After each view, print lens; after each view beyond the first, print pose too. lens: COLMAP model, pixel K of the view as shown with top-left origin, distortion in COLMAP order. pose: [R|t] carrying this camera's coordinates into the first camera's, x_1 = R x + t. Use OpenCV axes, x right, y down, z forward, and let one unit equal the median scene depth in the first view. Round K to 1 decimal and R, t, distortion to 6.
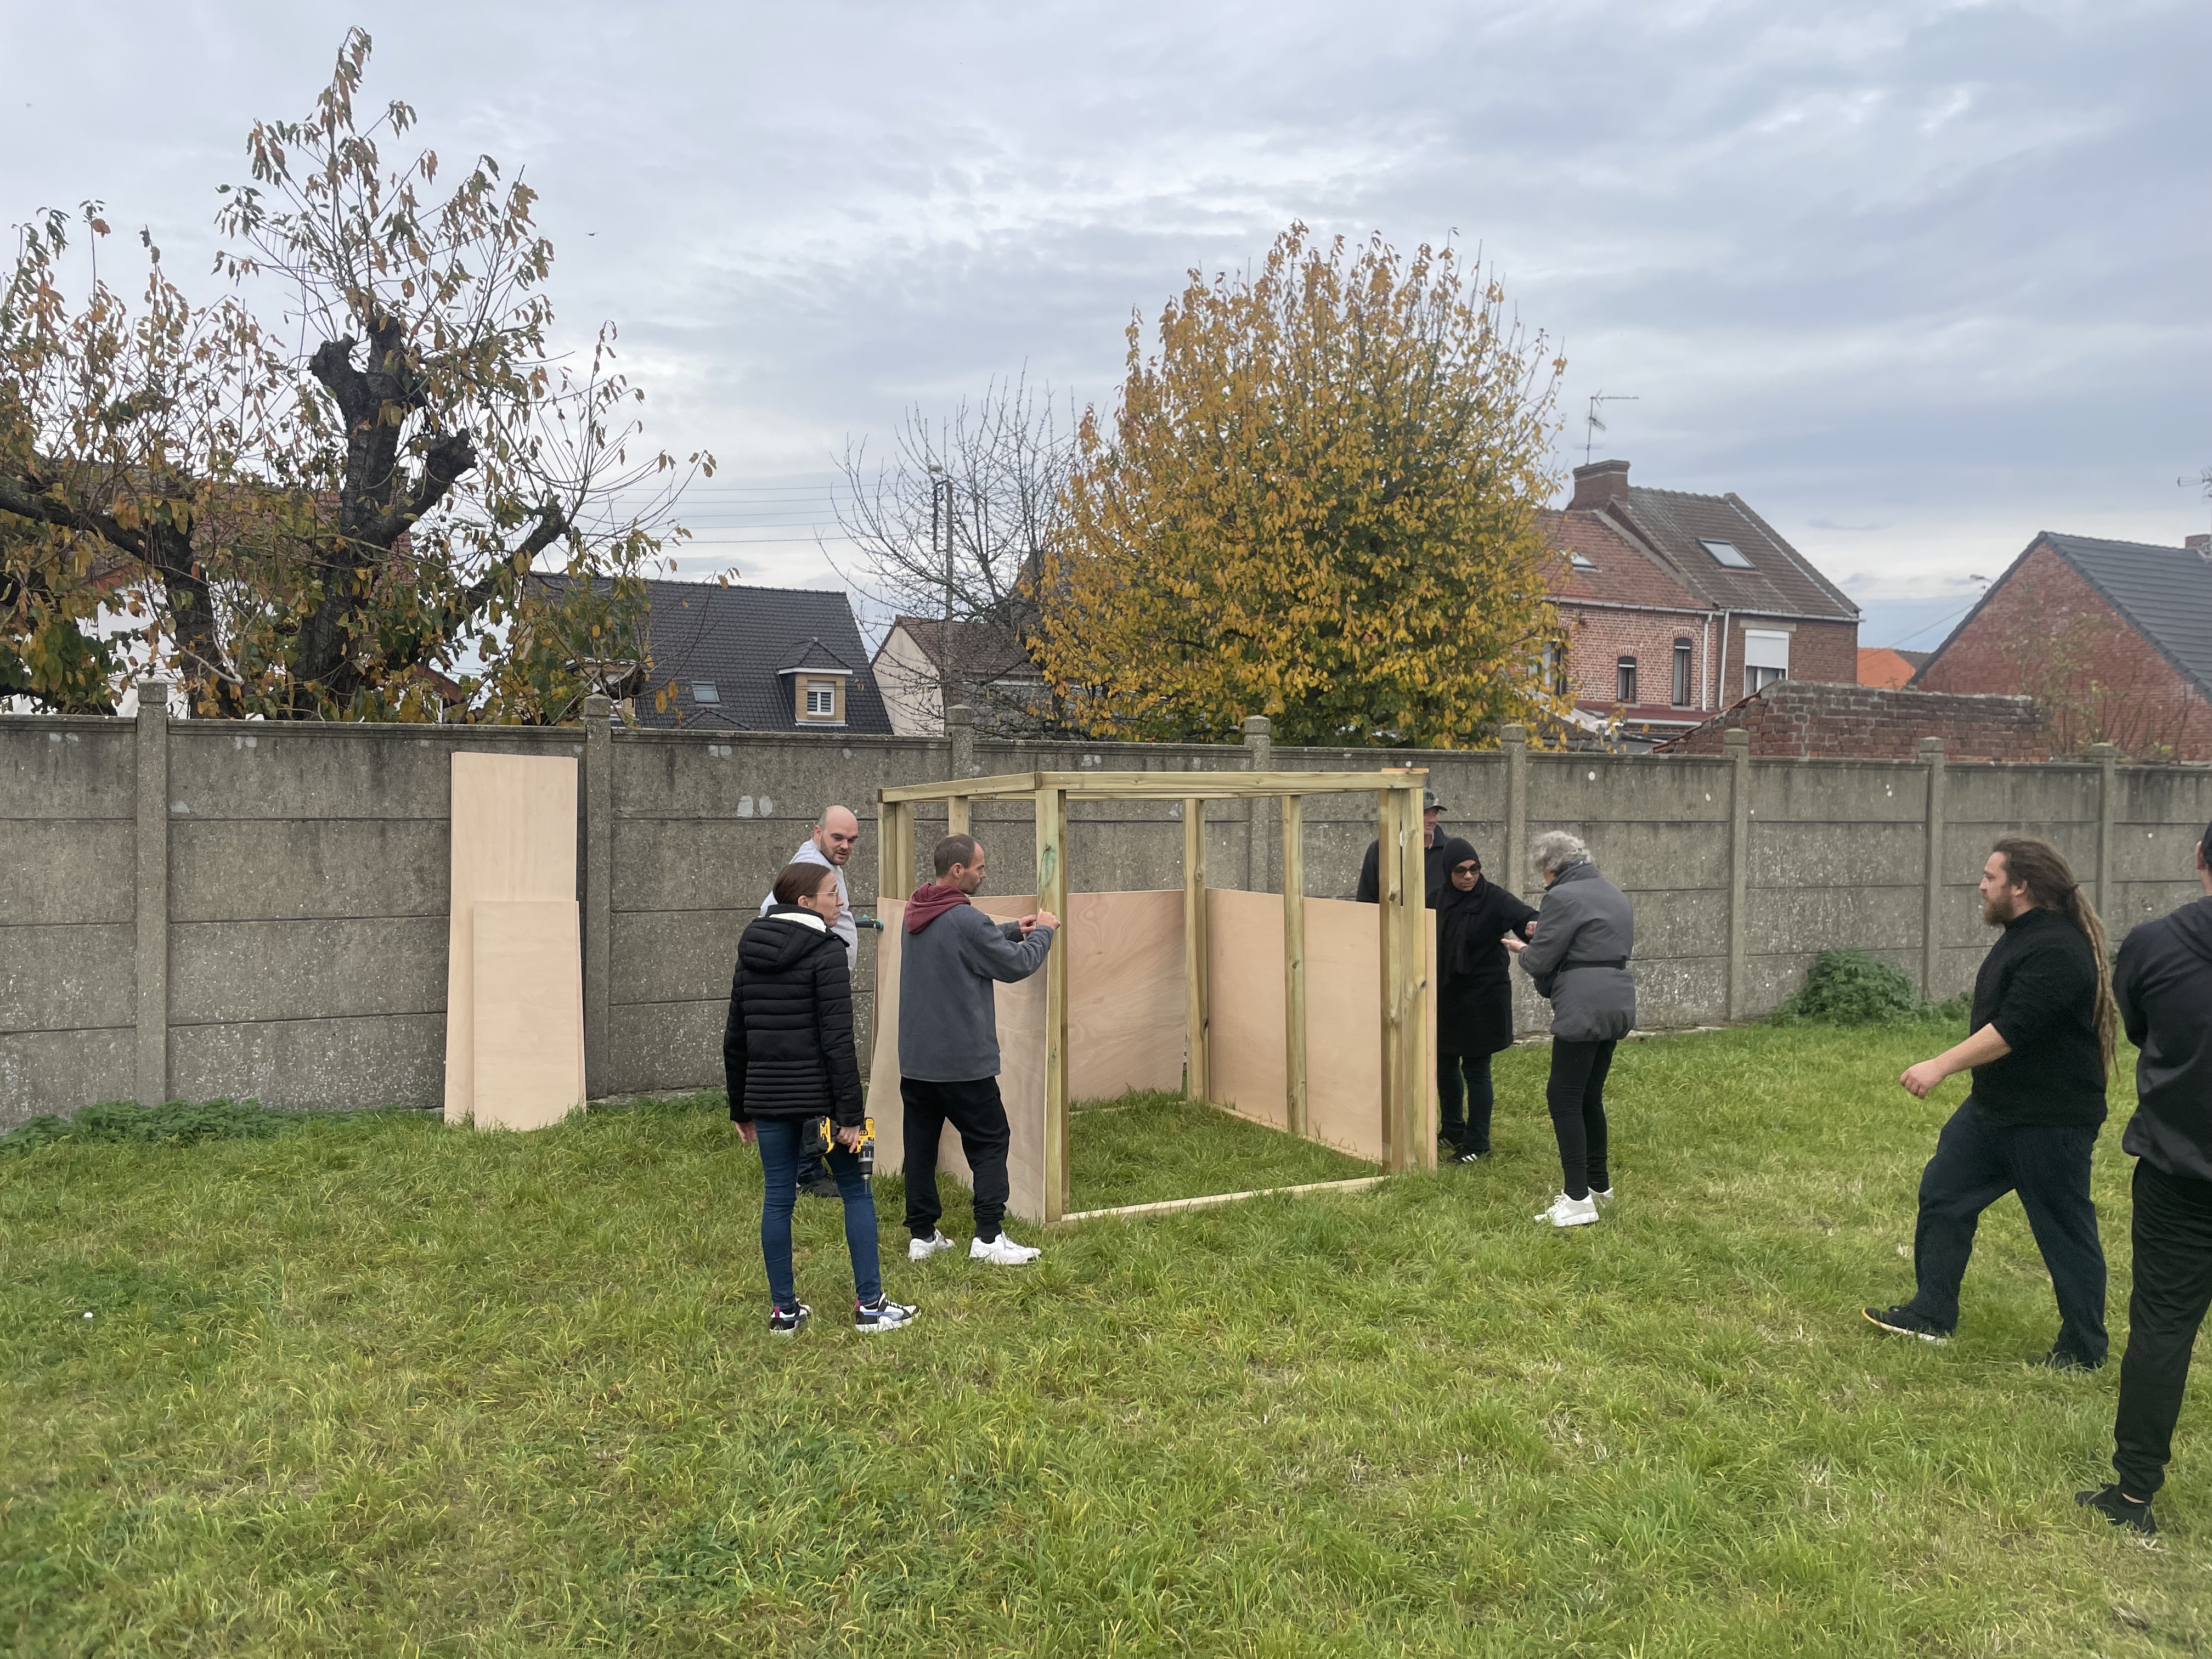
lens RADIAL K [[1695.3, 0, 1104.6], [0, 1695.3, 800.7], [0, 0, 1]] dist [0.088386, -0.151775]
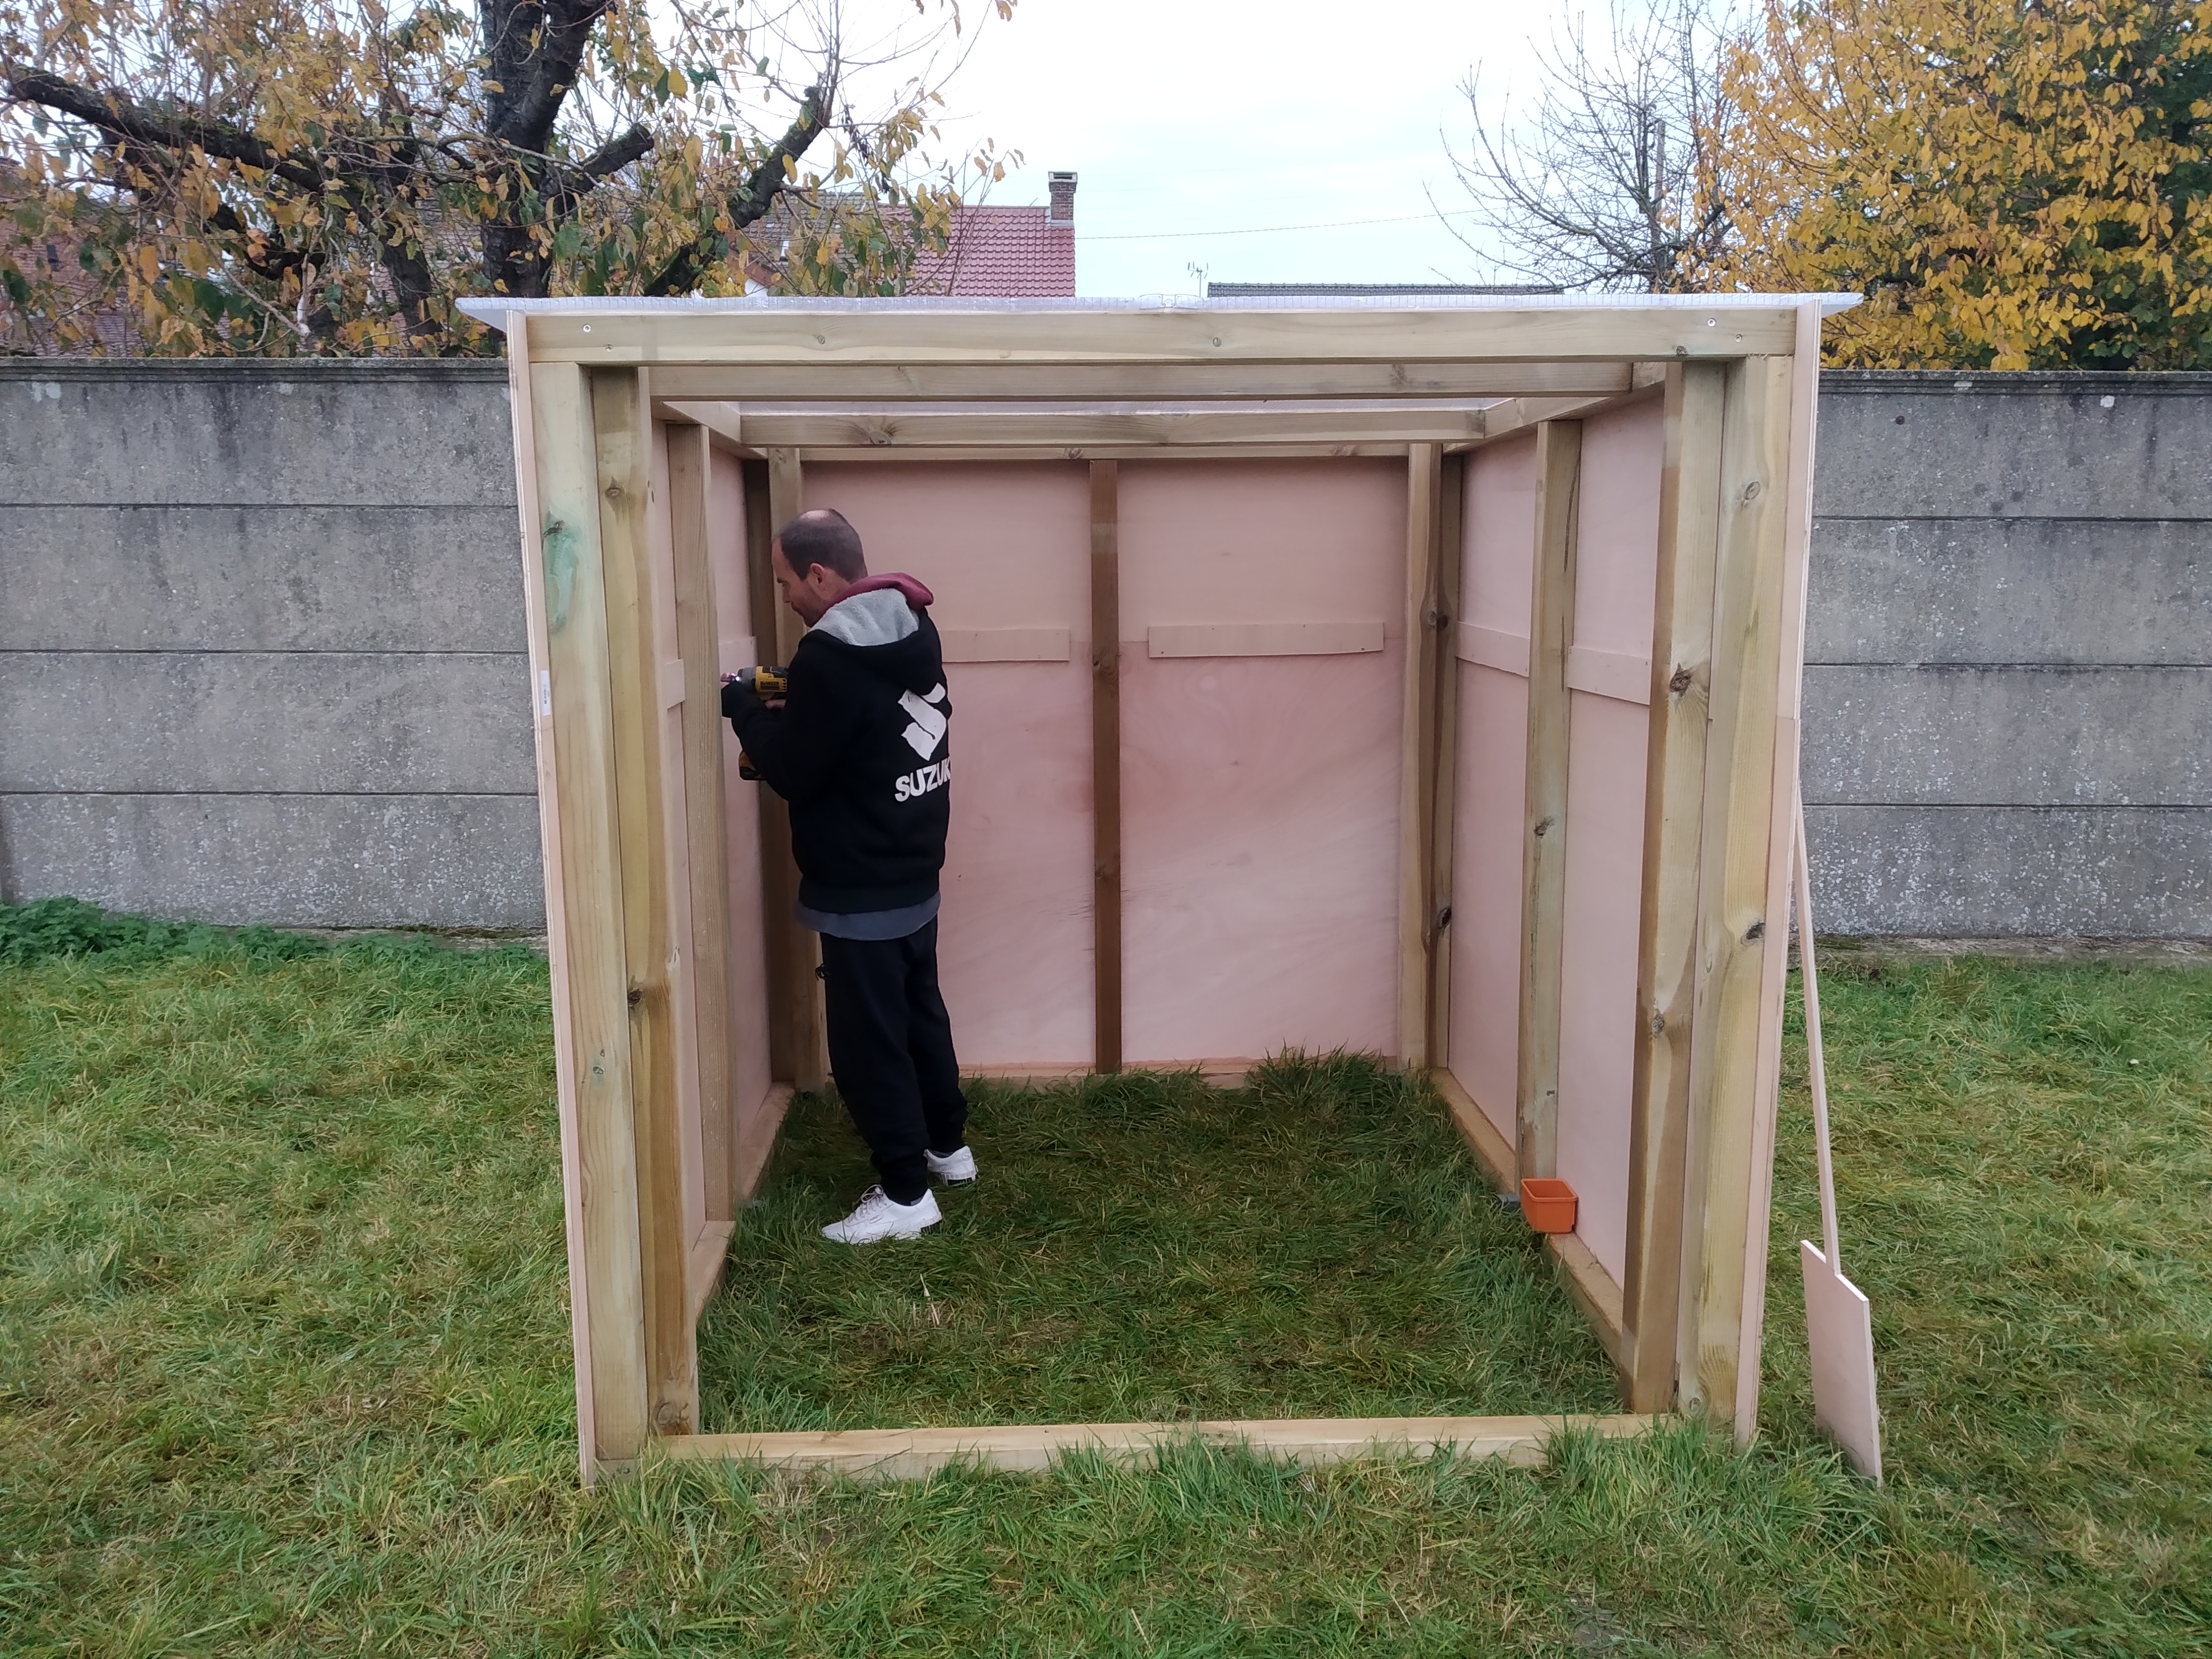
lens RADIAL K [[1708.6, 0, 1106.0], [0, 1708.6, 829.5], [0, 0, 1]] dist [0.003518, 0.004125]
pose [[0.900673, 0.072680, -0.428376, 0.134247], [0.000327, 0.985797, 0.167942, 0.017241], [0.434498, -0.151401, 0.887857, 0.391725]]
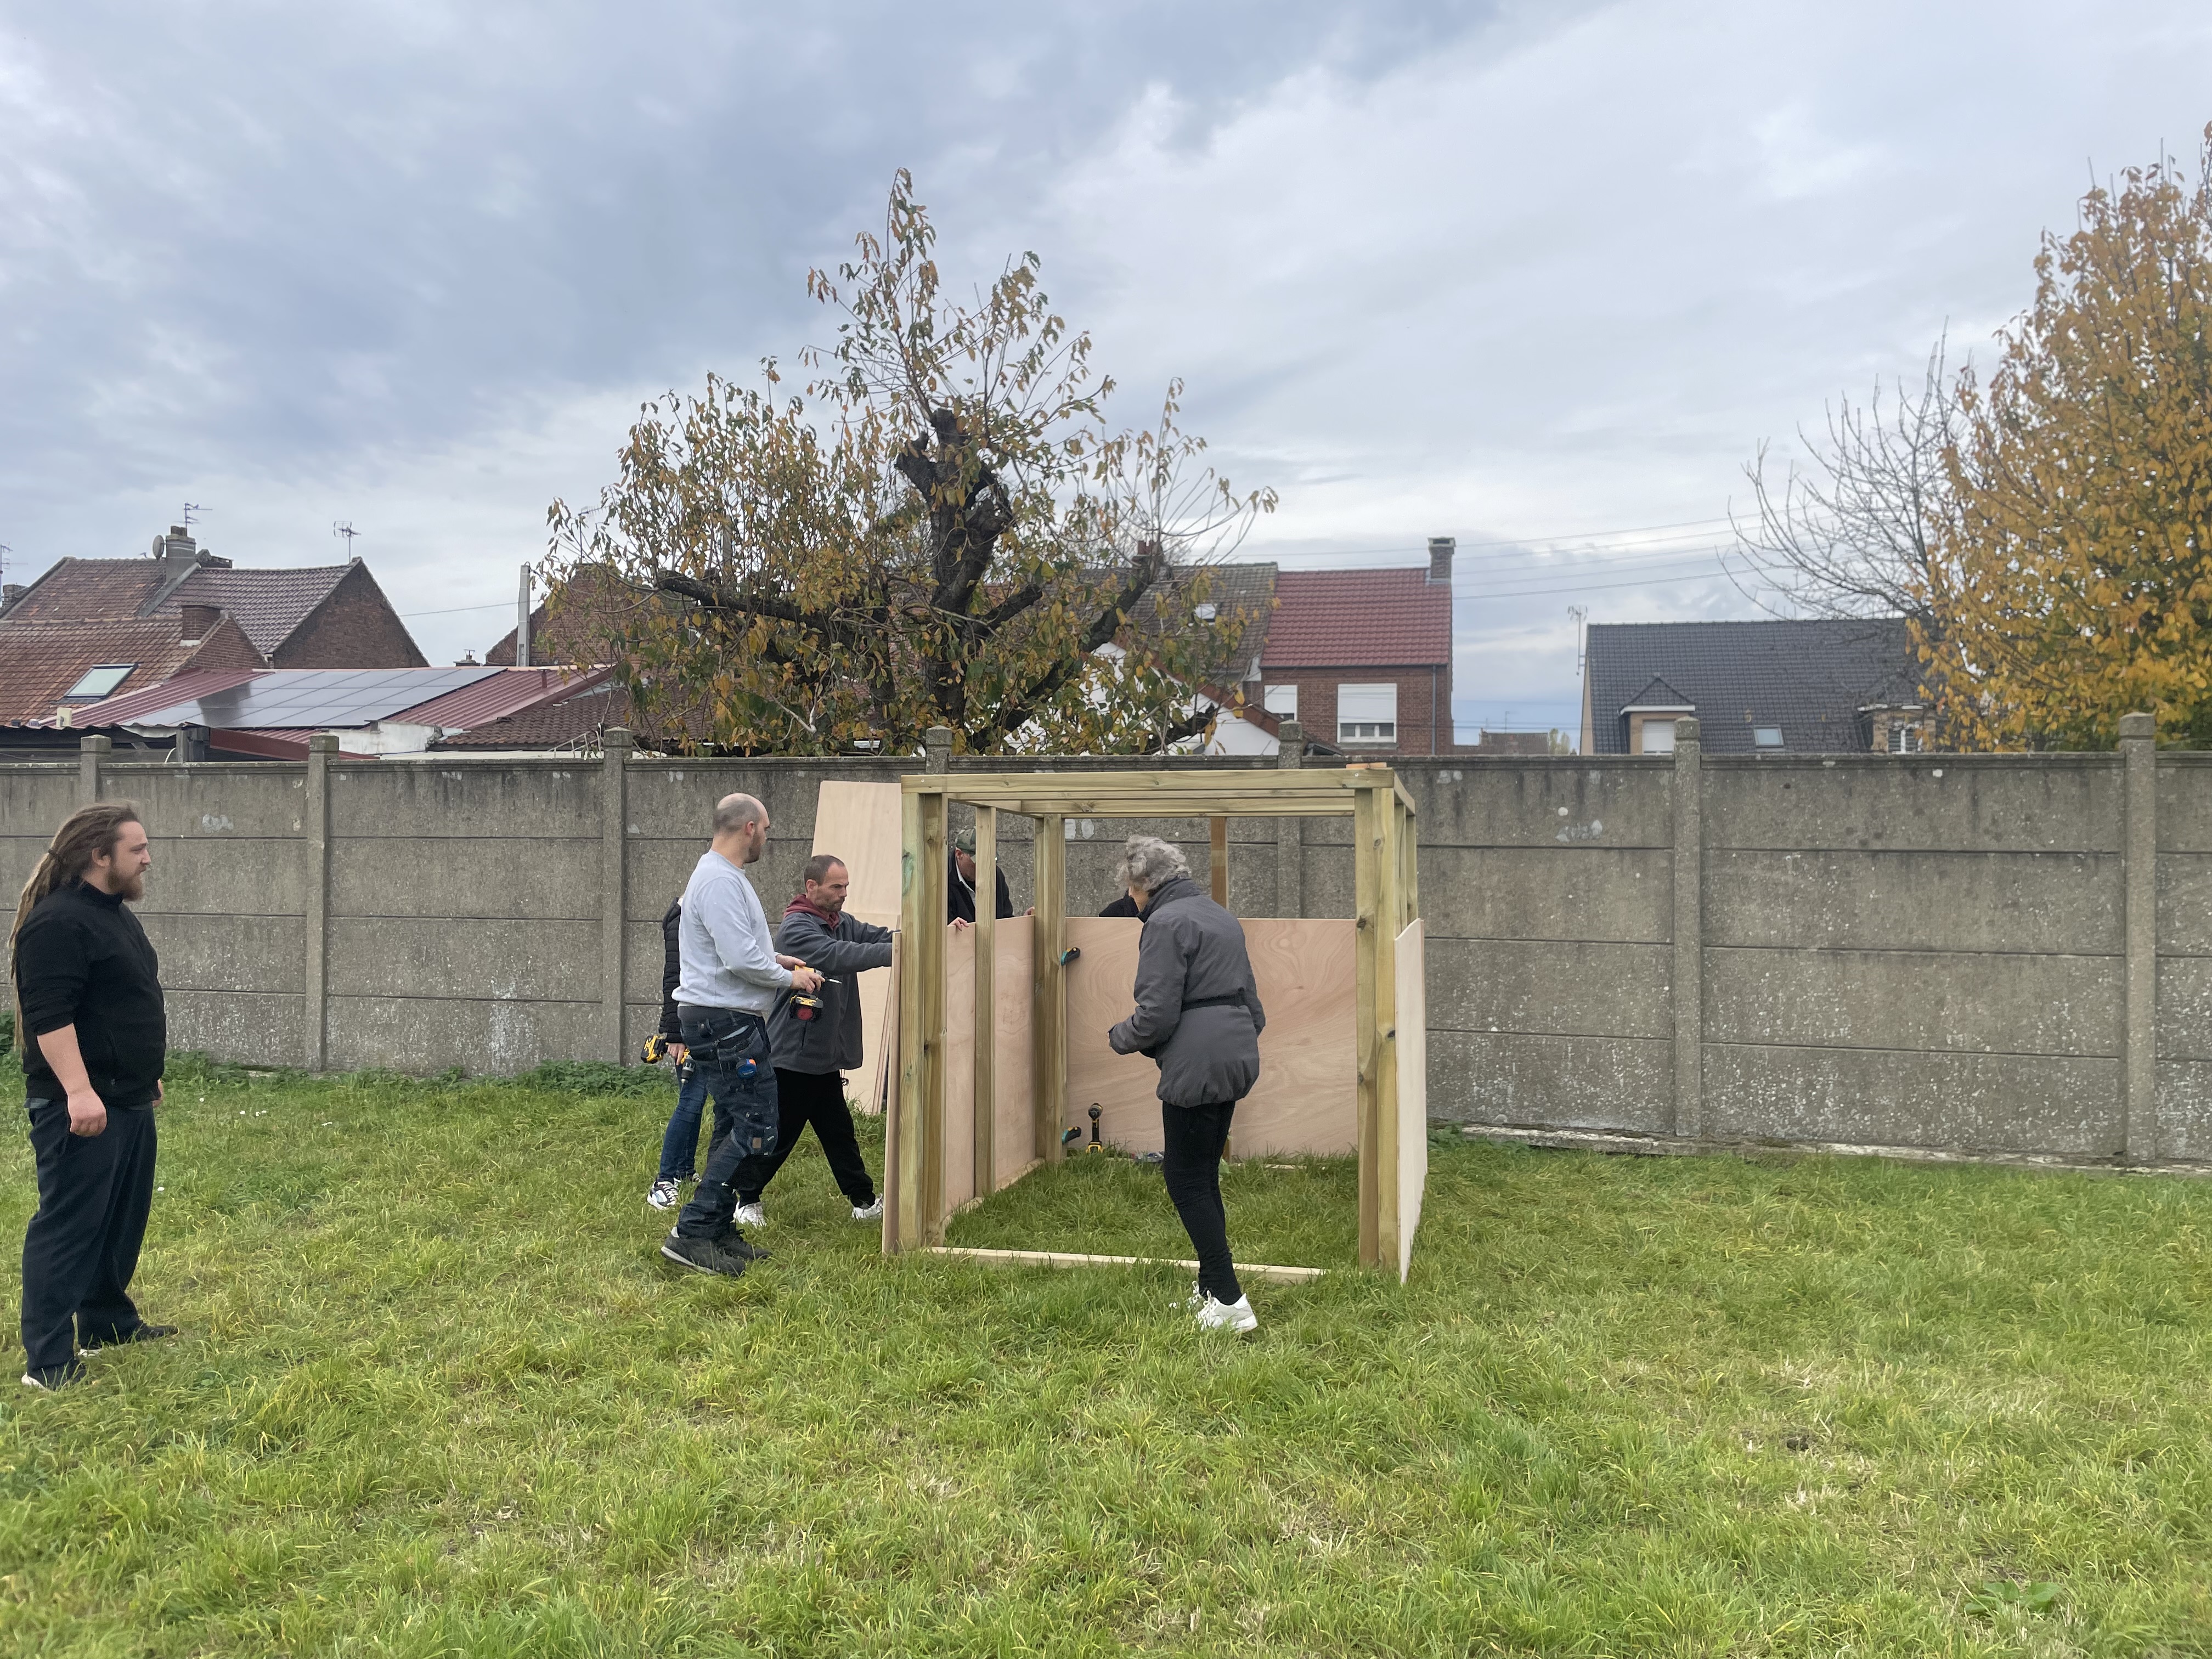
lens RADIAL K [[1695.3, 0, 1104.6], [0, 1695.3, 800.7], [0, 0, 1]] dist [0.088386, -0.151775]
pose [[0.764477, -0.017666, -0.644408, 0.371369], [-0.004107, 0.999471, -0.032273, 0.015477], [0.644637, 0.027319, 0.764000, 0.188438]]
